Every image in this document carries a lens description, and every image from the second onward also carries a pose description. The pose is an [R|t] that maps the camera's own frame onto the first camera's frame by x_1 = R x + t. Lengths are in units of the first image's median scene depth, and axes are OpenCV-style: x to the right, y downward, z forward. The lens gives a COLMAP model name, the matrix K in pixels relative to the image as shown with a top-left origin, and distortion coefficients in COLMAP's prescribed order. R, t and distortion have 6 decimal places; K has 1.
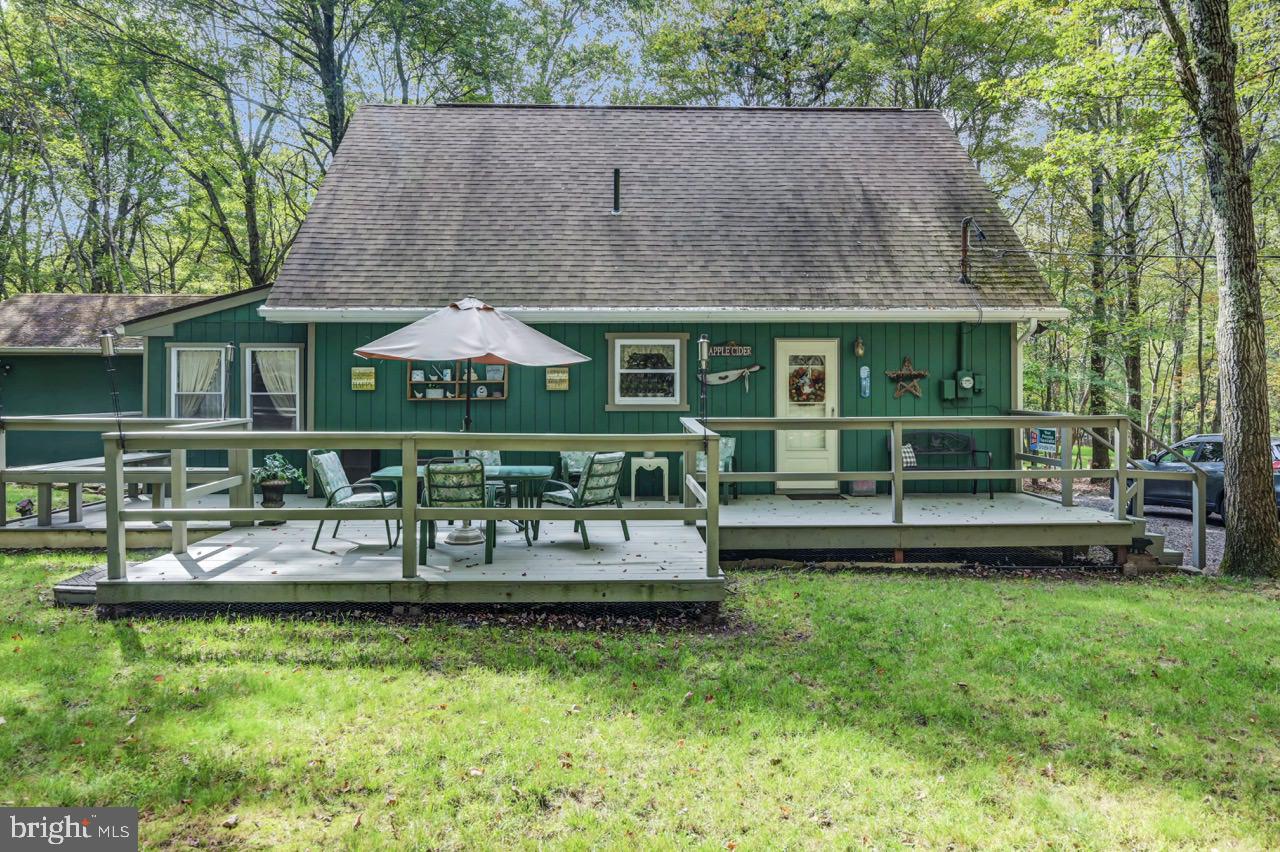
lens RADIAL K [[821.7, 0, 632.7], [0, 821.7, 389.6], [0, 0, 1]] dist [-0.001252, -0.000458]
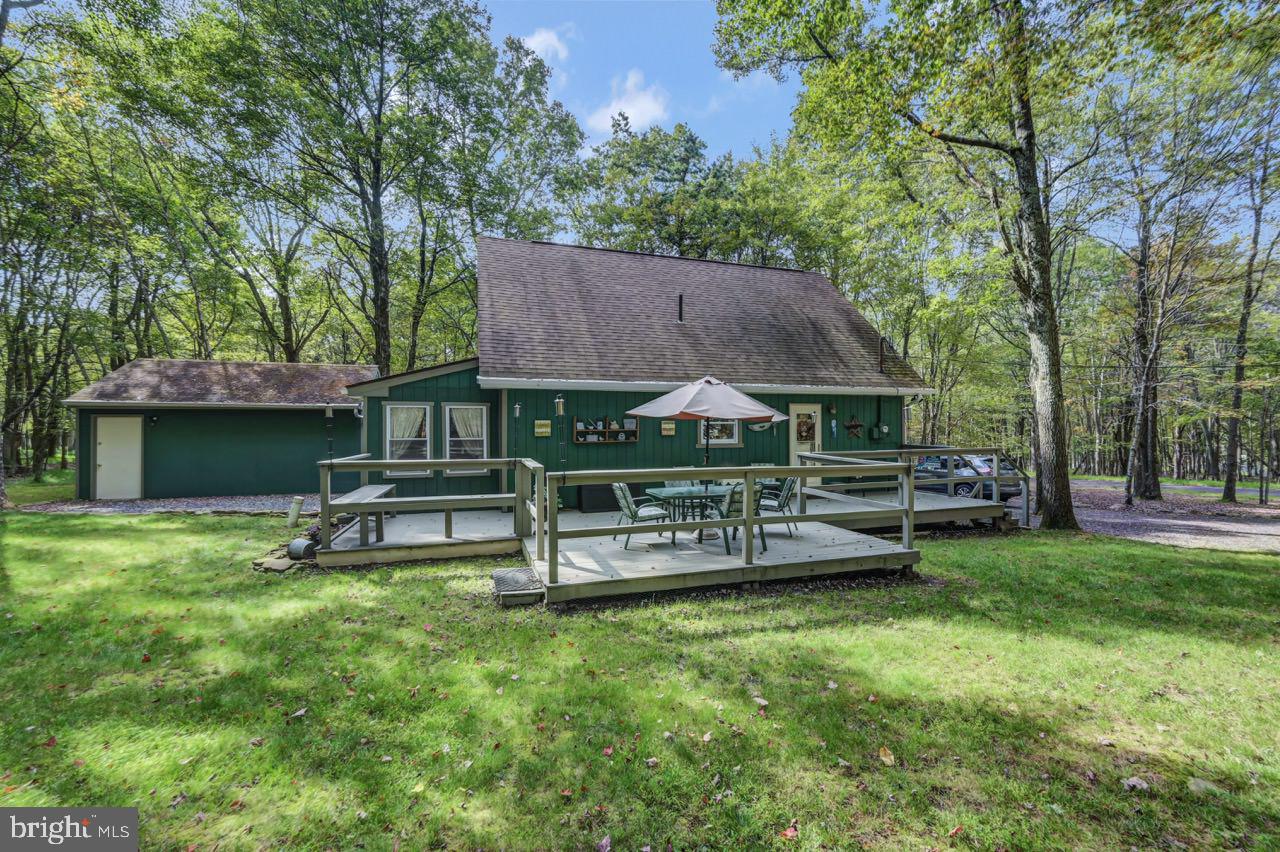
lens RADIAL K [[506.8, 0, 640.0], [0, 506.8, 426.0], [0, 0, 1]] dist [0.000767, 0.000114]
pose [[0.958253, -0.002230, 0.285914, -0.423432], [0.004937, 0.999950, -0.008749, -0.008733], [-0.285880, 0.009796, 0.958215, 0.100432]]
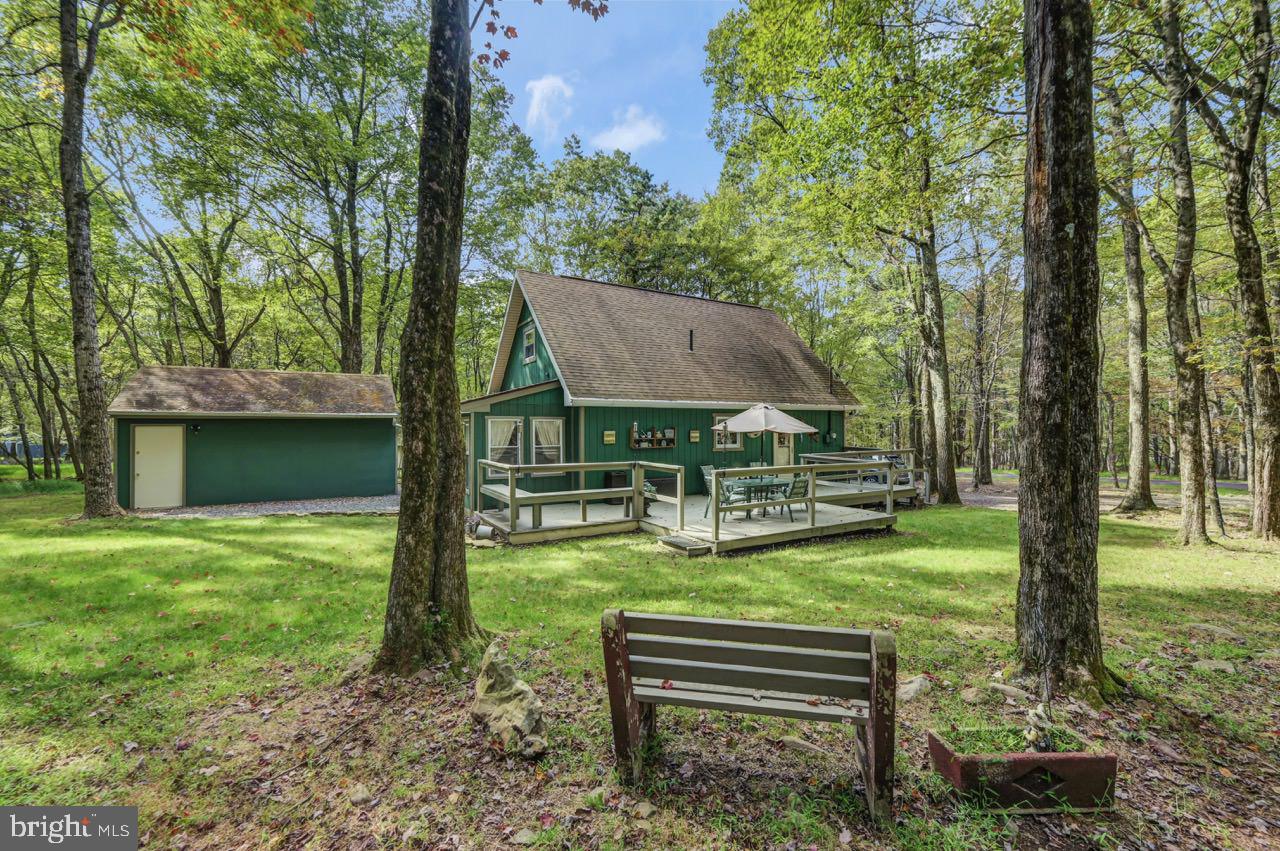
lens RADIAL K [[516.2, 0, 640.0], [0, 516.2, 425.5], [0, 0, 1]] dist [-0.000263, 0.000025]
pose [[0.868021, -0.001203, 0.496526, -0.847948], [0.005868, 0.999952, -0.007837, -0.030541], [-0.496493, 0.009716, 0.867987, -0.028281]]
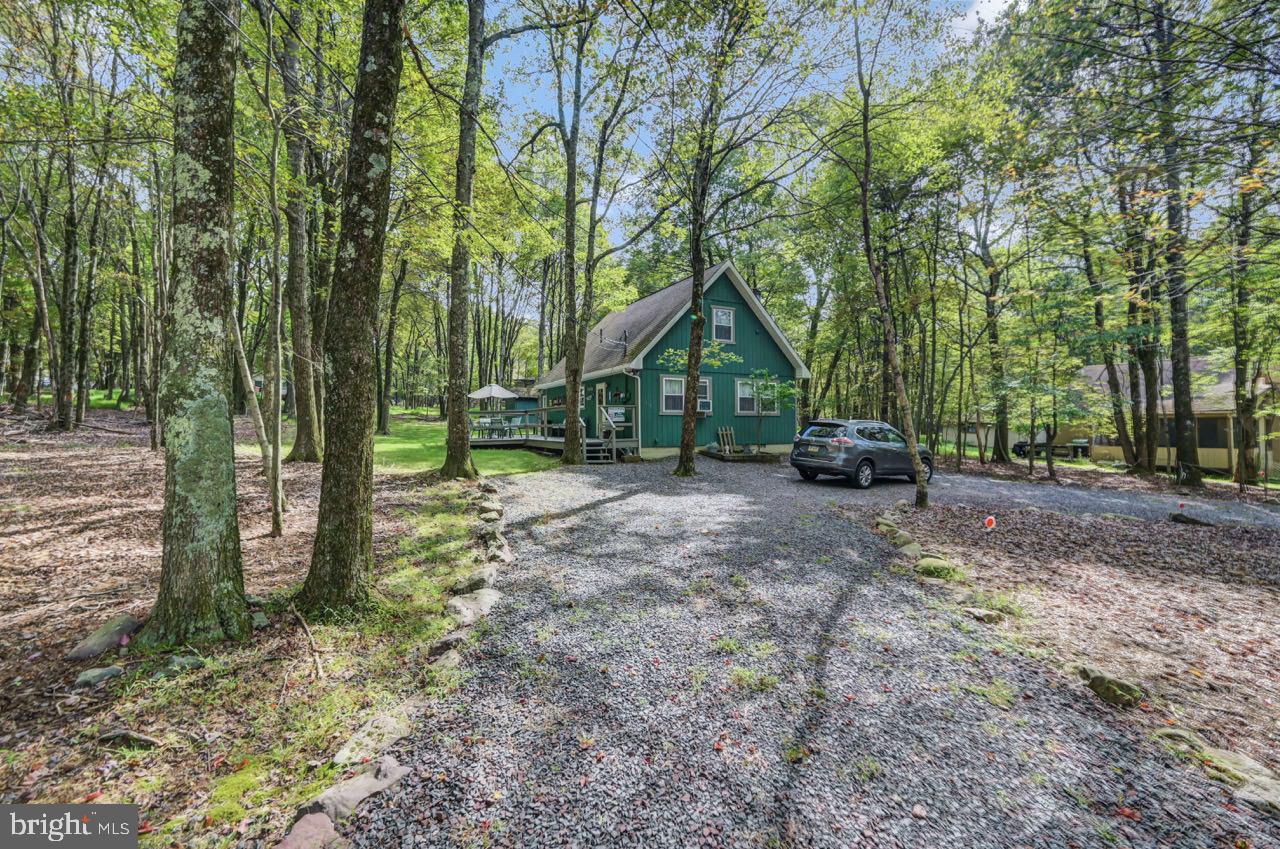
lens RADIAL K [[516.2, 0, 640.0], [0, 516.2, 424.5], [0, 0, 1]] dist [-0.000263, 0.000025]
pose [[0.448104, 0.001569, -0.893980, 1.880250], [0.000494, 0.999998, 0.002002, 0.076988], [0.893981, -0.001339, 0.448103, 0.345448]]
